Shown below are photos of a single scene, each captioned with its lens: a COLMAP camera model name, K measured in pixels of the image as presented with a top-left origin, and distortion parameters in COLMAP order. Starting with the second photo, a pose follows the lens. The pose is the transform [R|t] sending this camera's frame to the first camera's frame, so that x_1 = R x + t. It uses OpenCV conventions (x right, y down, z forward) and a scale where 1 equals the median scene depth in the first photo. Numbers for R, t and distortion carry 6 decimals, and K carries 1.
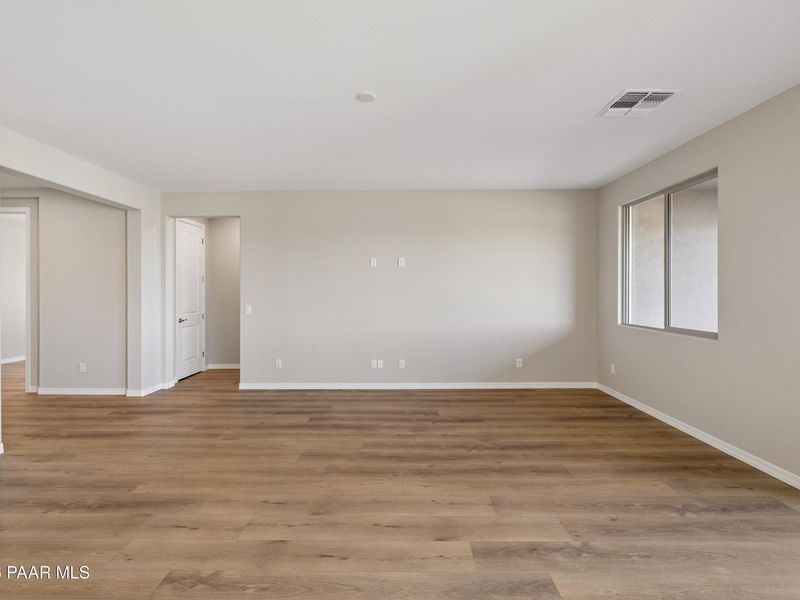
lens RADIAL K [[380.6, 0, 396.3], [0, 380.6, 291.6], [0, 0, 1]] dist [-0.001012, 0.001286]
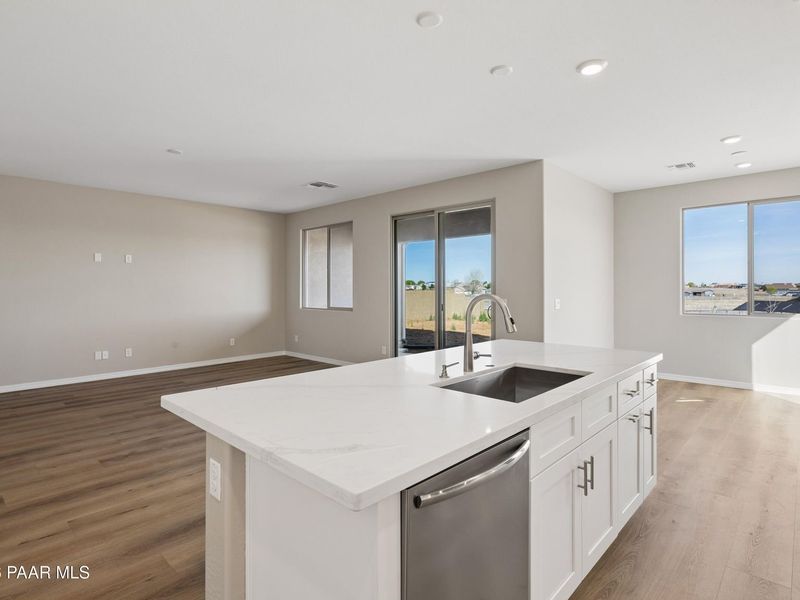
lens RADIAL K [[438.2, 0, 396.4], [0, 438.2, 287.1], [0, 0, 1]] dist [-0.006658, -0.000646]
pose [[0.676846, 0.002210, 0.736122, -0.523498], [0.001873, 0.999987, -0.004724, 0.014872], [-0.736123, 0.004576, 0.676833, -0.543134]]
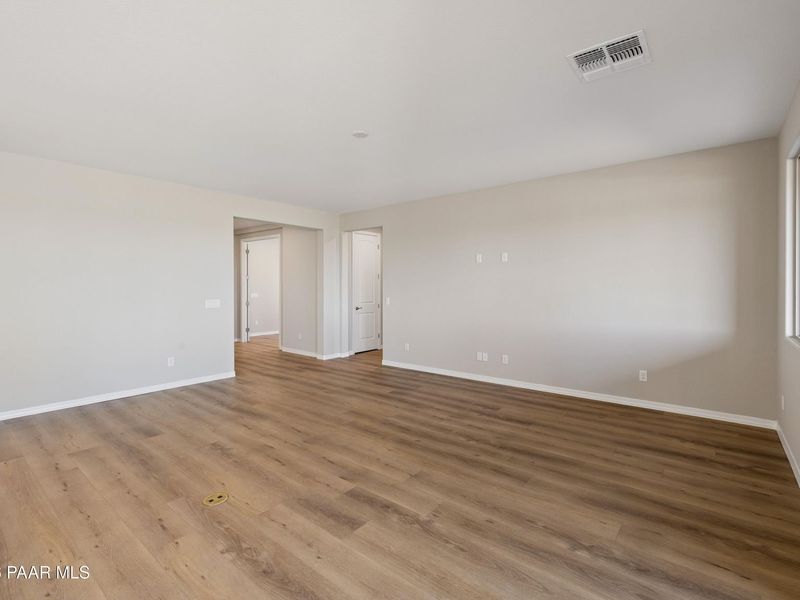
lens RADIAL K [[390.6, 0, 394.9], [0, 390.6, 282.5], [0, 0, 1]] dist [0.003453, 0.001068]
pose [[0.776412, -0.005466, -0.630202, 0.592494], [-0.000460, 0.999957, -0.009239, -0.001859], [0.630226, 0.007464, 0.776376, 0.037648]]
